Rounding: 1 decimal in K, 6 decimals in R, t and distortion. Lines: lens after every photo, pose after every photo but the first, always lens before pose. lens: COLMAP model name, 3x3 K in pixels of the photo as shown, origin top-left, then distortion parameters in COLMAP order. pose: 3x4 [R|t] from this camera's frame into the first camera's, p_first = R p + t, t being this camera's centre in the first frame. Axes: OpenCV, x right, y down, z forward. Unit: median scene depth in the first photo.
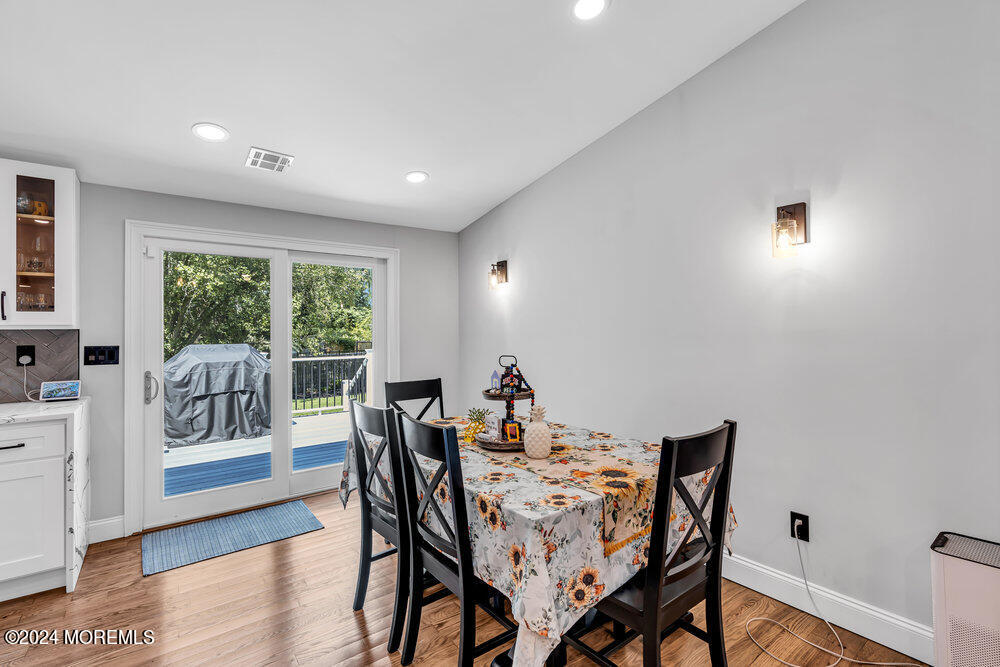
lens RADIAL K [[450.2, 0, 500.0], [0, 450.2, 333.5], [0, 0, 1]] dist [-0.011372, 0.000039]
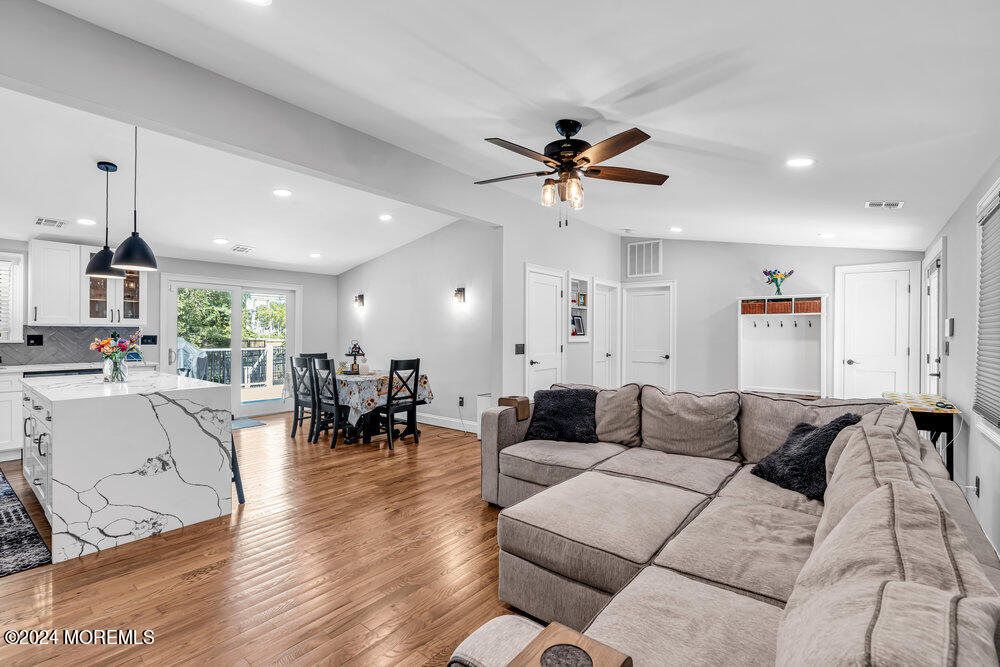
lens RADIAL K [[450.2, 0, 500.0], [0, 450.2, 333.5], [0, 0, 1]] dist [-0.011372, 0.000039]
pose [[0.968535, 0.015234, 0.248411, 0.189241], [-0.014155, 0.999881, -0.006129, 0.013271], [-0.248475, 0.002420, 0.968635, -1.804386]]
